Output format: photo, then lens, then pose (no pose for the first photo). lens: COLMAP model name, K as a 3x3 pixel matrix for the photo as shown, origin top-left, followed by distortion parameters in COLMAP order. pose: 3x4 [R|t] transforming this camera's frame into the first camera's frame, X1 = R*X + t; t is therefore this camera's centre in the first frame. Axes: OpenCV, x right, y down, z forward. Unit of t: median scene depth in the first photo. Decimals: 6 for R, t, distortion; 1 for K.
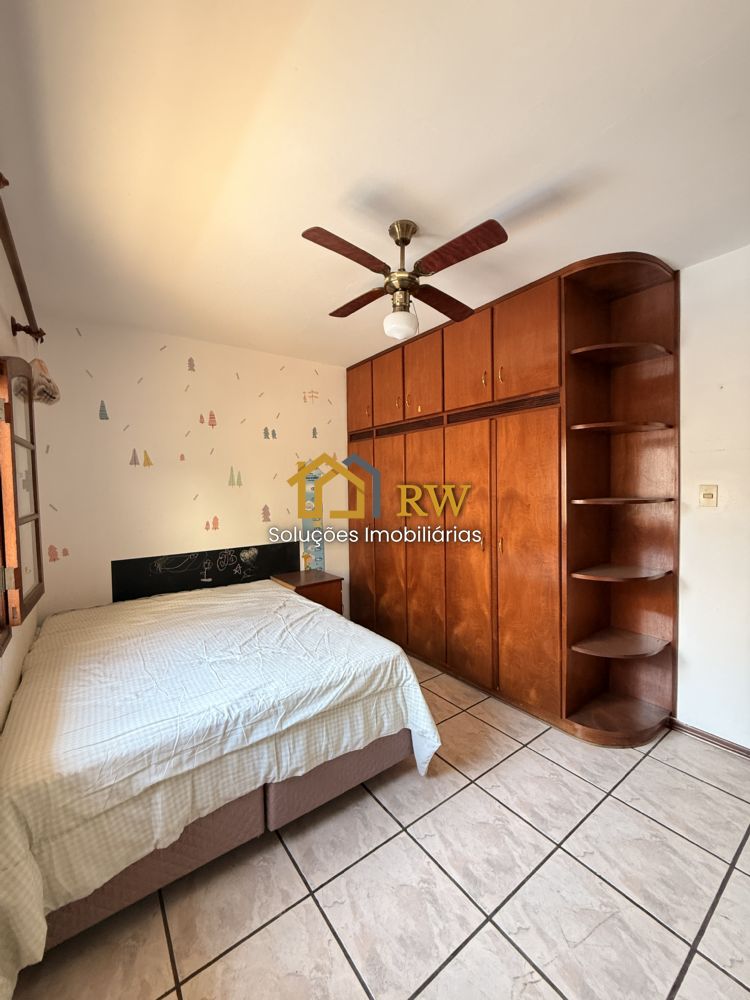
lens RADIAL K [[398.5, 0, 373.9], [0, 398.5, 499.1], [0, 0, 1]] dist [0.000748, 0.000392]
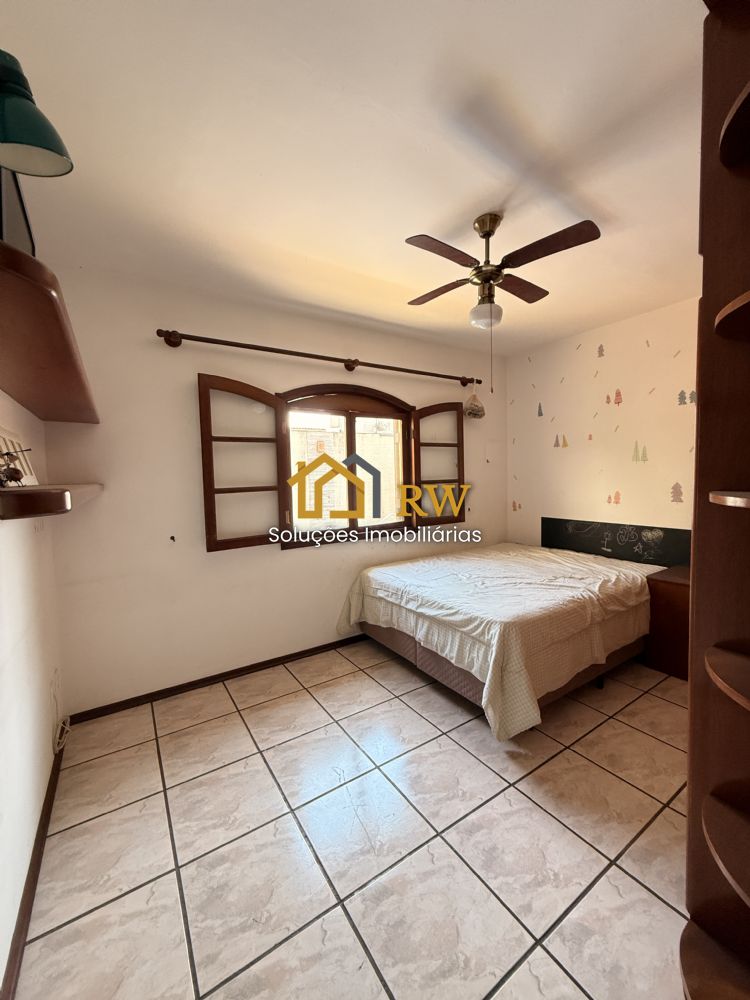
lens RADIAL K [[398.5, 0, 379.5], [0, 398.5, 498.1], [0, 0, 1]] dist [0.000748, 0.000392]
pose [[-0.043467, 0.081312, -0.995740, 1.212907], [-0.010697, 0.996587, 0.081848, -0.031090], [0.998998, 0.014209, -0.042449, 0.774614]]
